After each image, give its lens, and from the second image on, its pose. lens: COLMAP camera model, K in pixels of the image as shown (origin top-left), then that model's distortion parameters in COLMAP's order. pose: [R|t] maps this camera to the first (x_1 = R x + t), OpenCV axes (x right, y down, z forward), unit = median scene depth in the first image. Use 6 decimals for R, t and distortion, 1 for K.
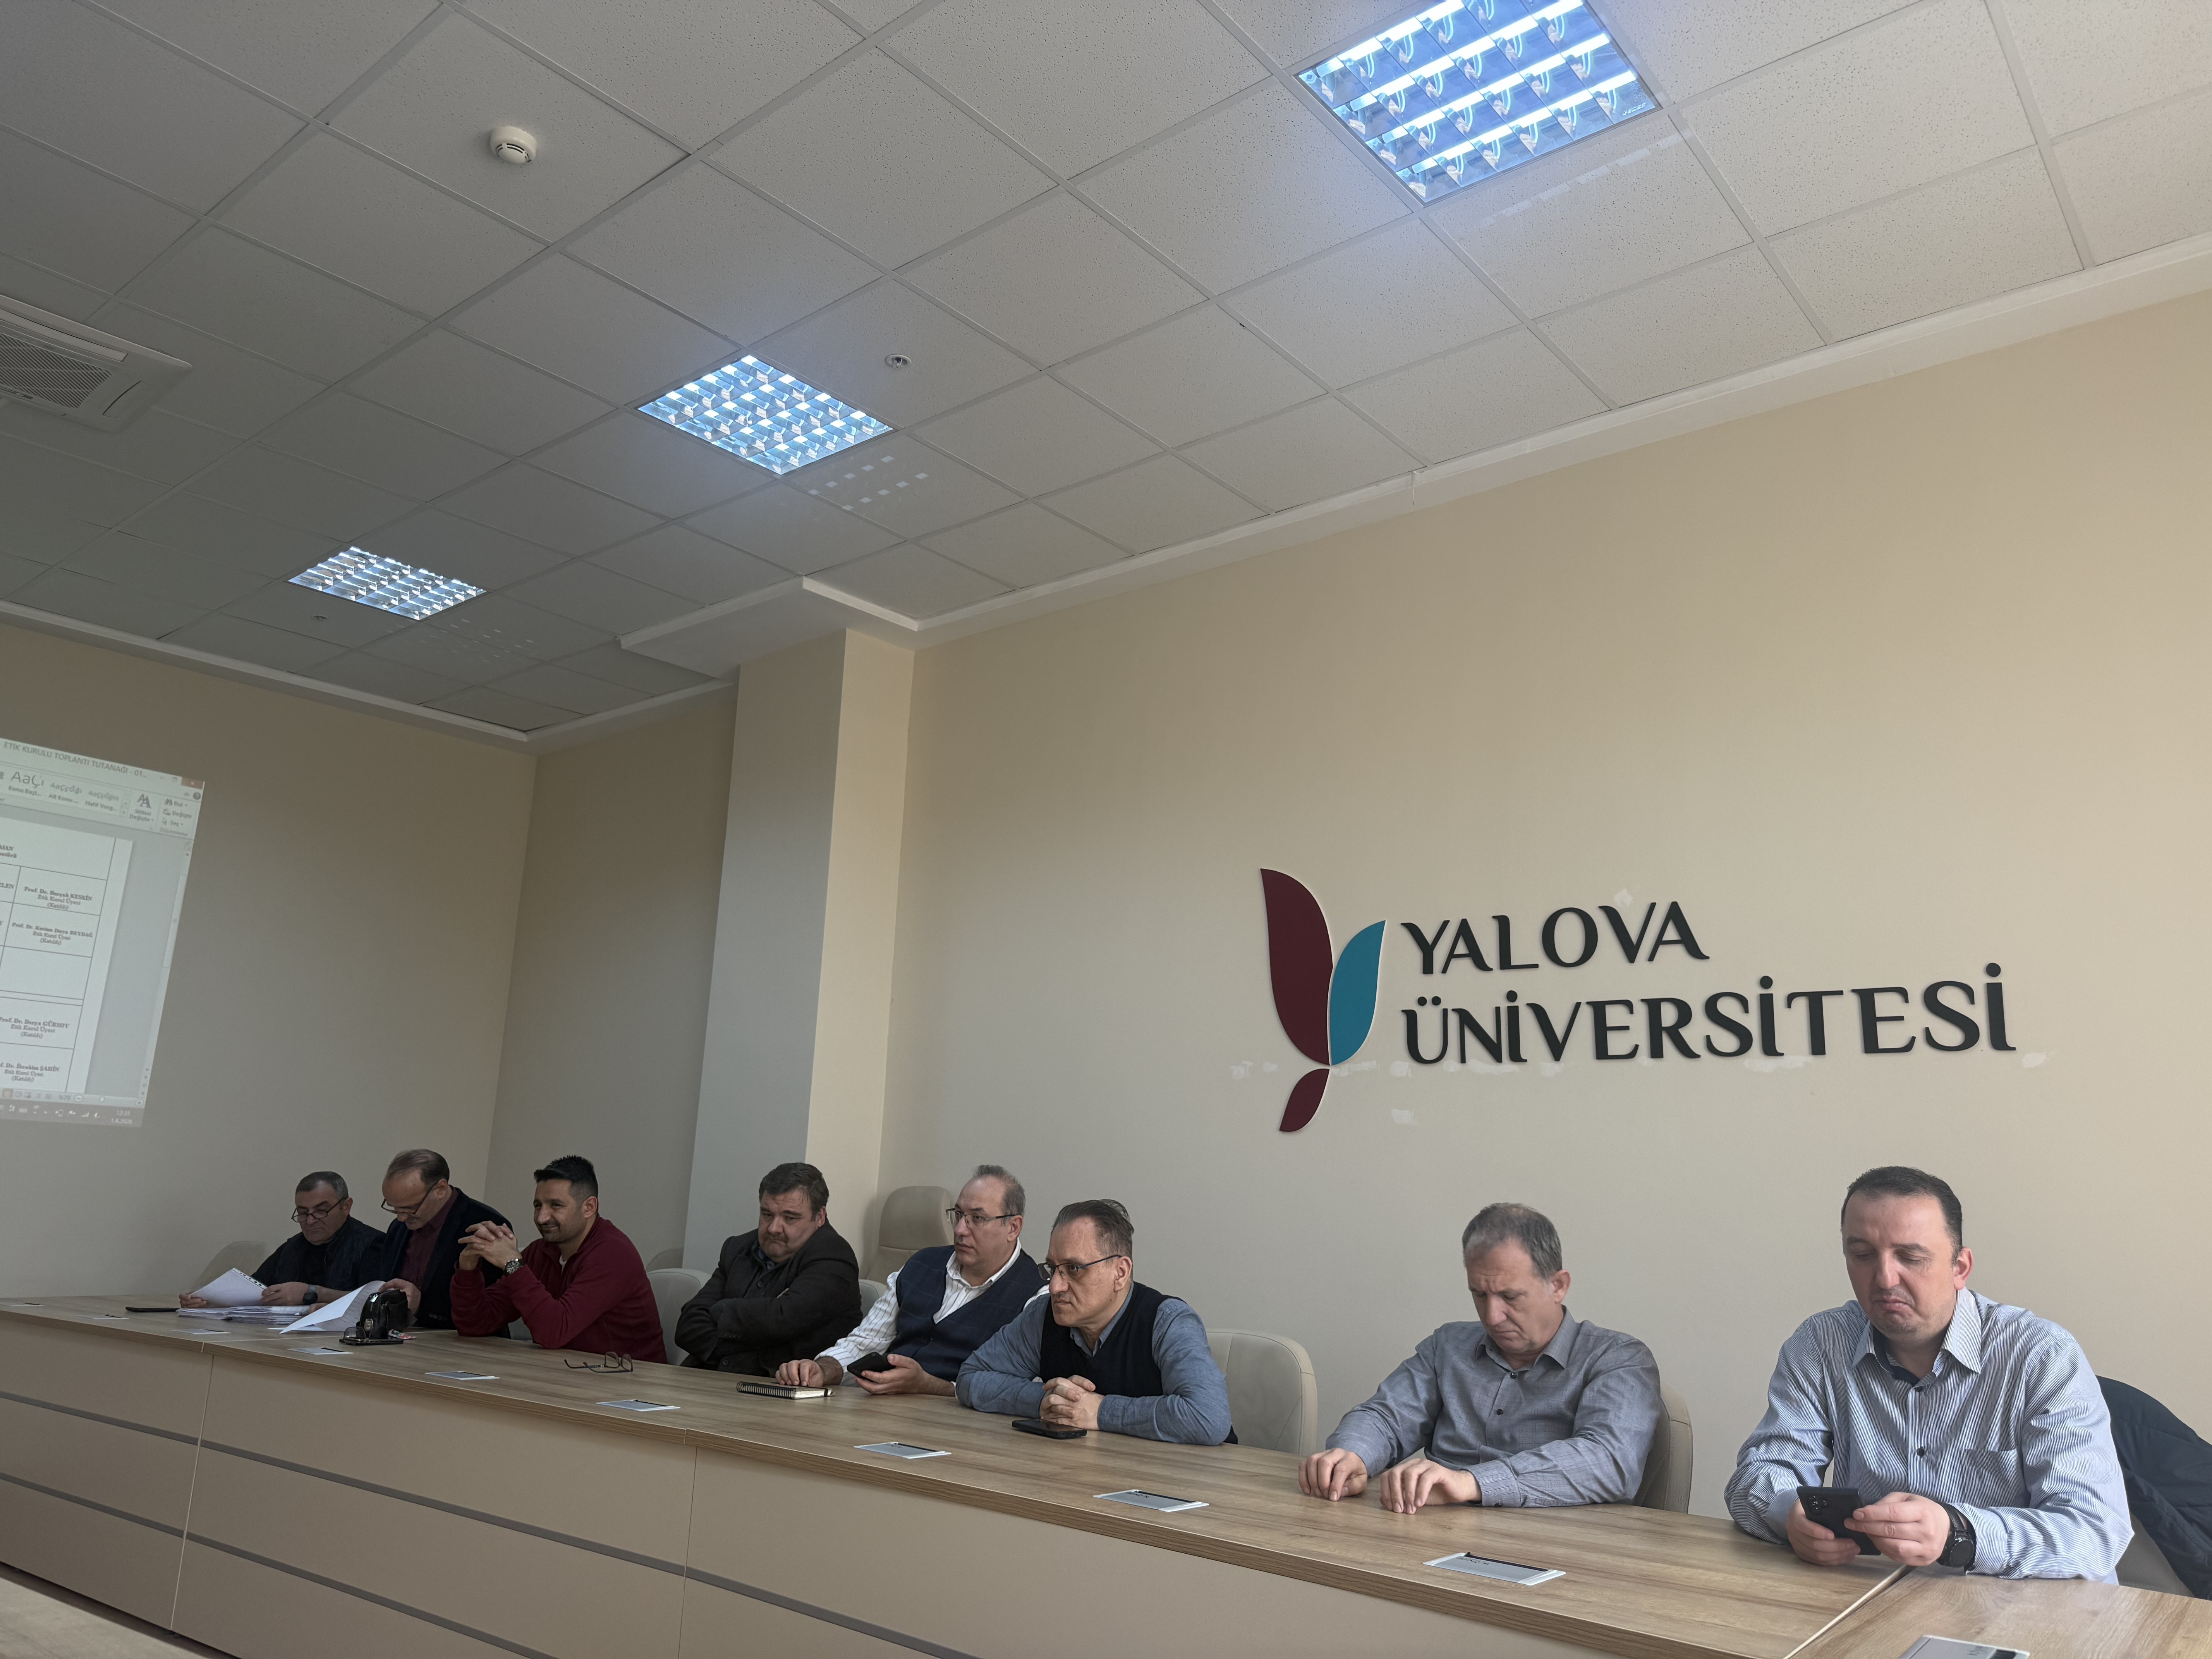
lens RADIAL K [[1554.8, 0, 1094.5], [0, 1554.8, 810.9], [0, 0, 1]] dist [0.061105, -0.077437]
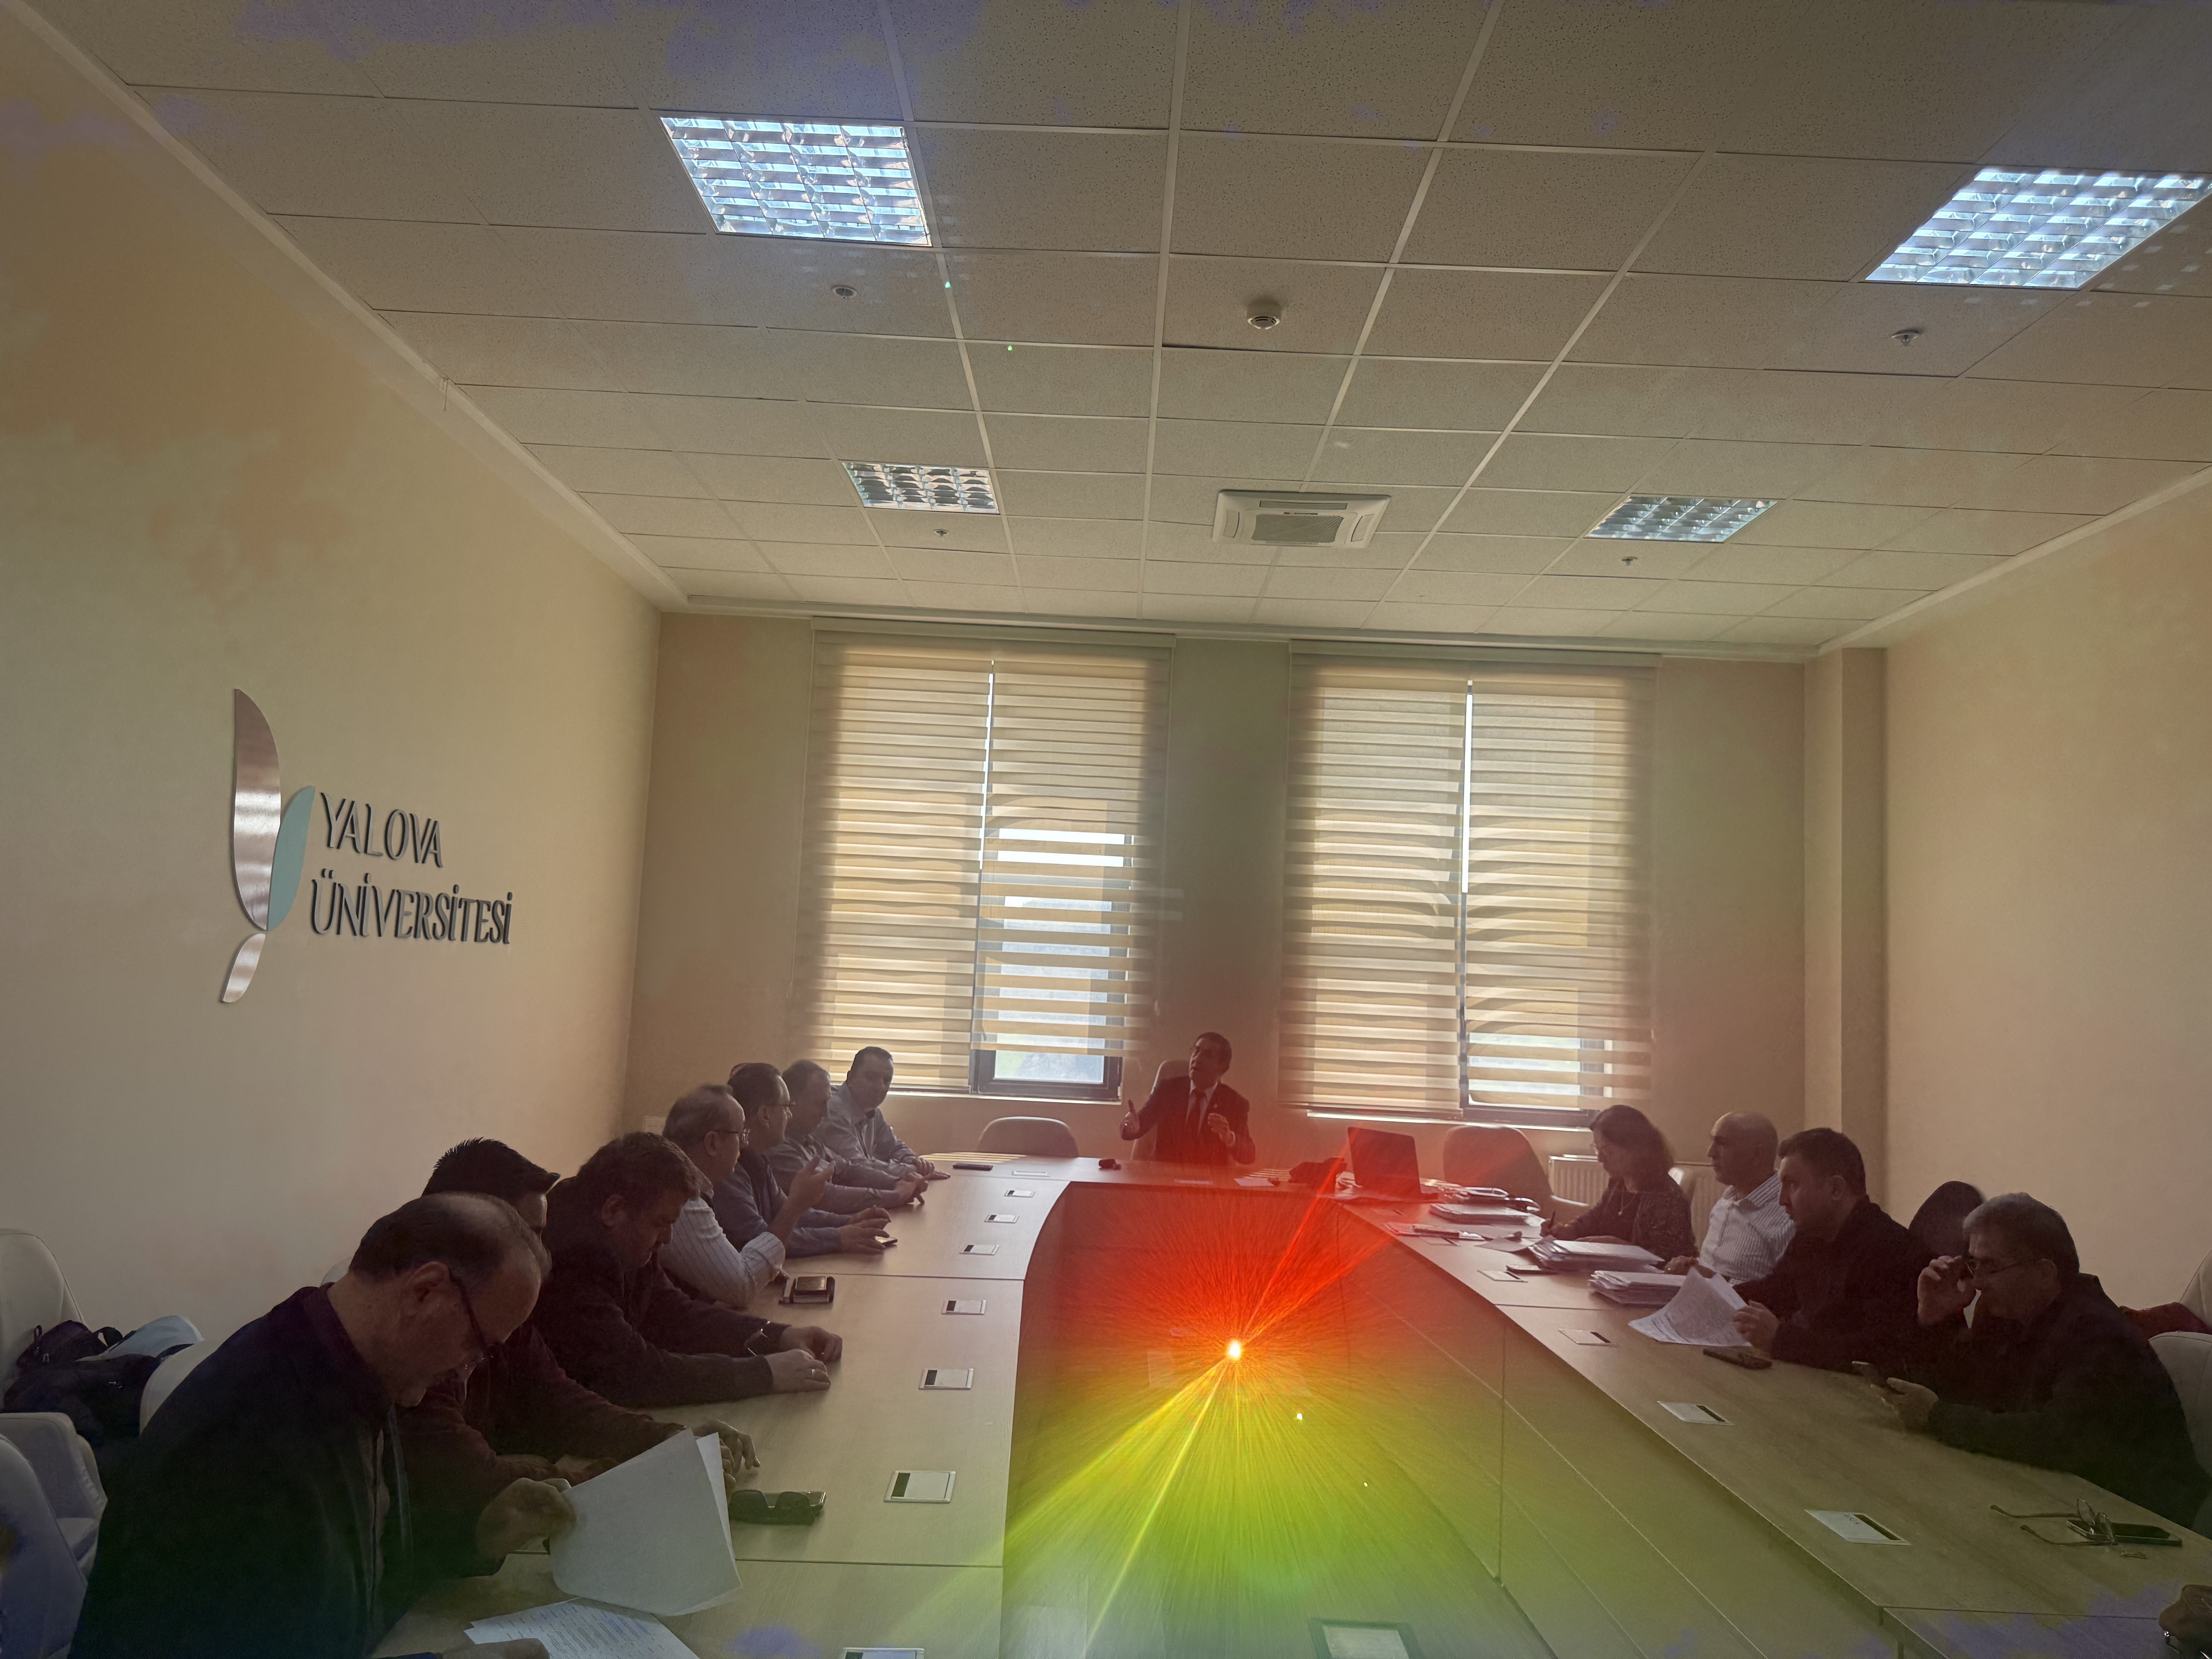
lens RADIAL K [[1554.8, 0, 1096.8], [0, 1554.8, 825.4], [0, 0, 1]] dist [0.061105, -0.077437]
pose [[-0.628783, 0.007418, 0.777545, -0.991064], [-0.255604, 0.942414, -0.215692, 0.200362], [-0.734370, -0.334367, -0.590678, 1.347278]]
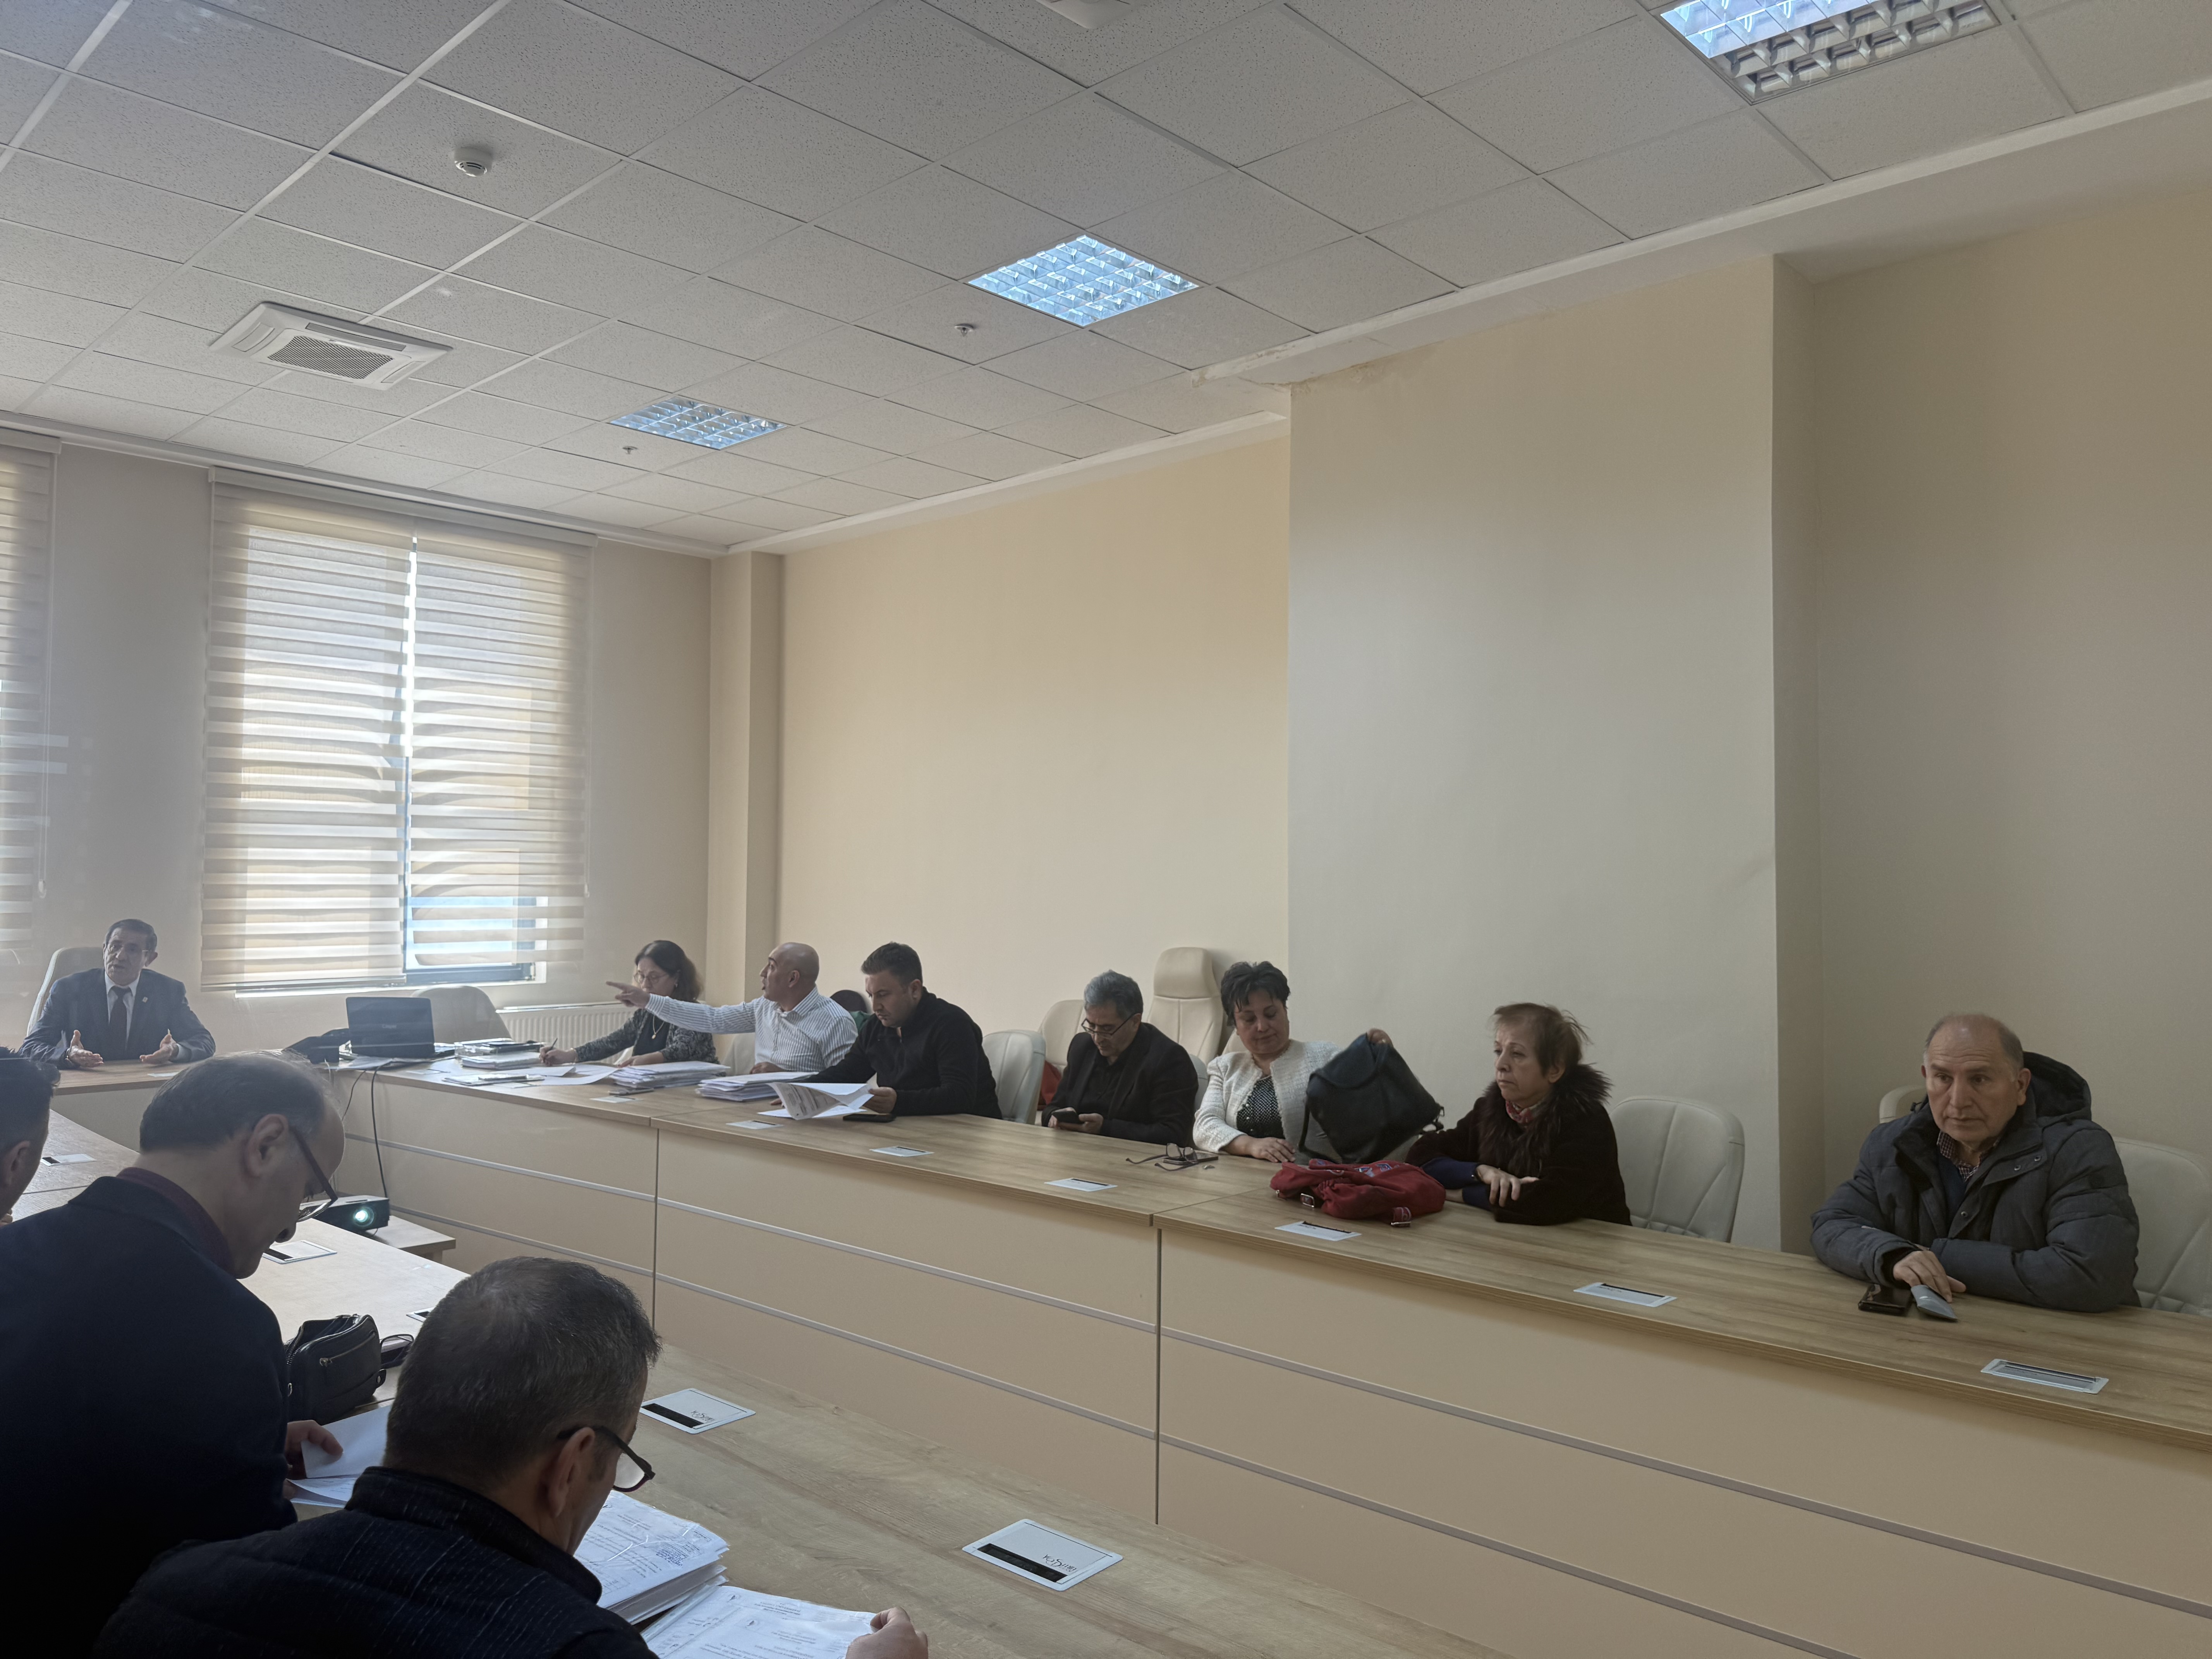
lens RADIAL K [[1554.8, 0, 1118.5], [0, 1554.8, 835.3], [0, 0, 1]] dist [0.061105, -0.077437]
pose [[-0.997683, -0.040534, 0.054638, -0.752476], [-0.053730, 0.962102, -0.267345, 0.297019], [-0.041731, -0.269661, -0.962051, 1.603379]]
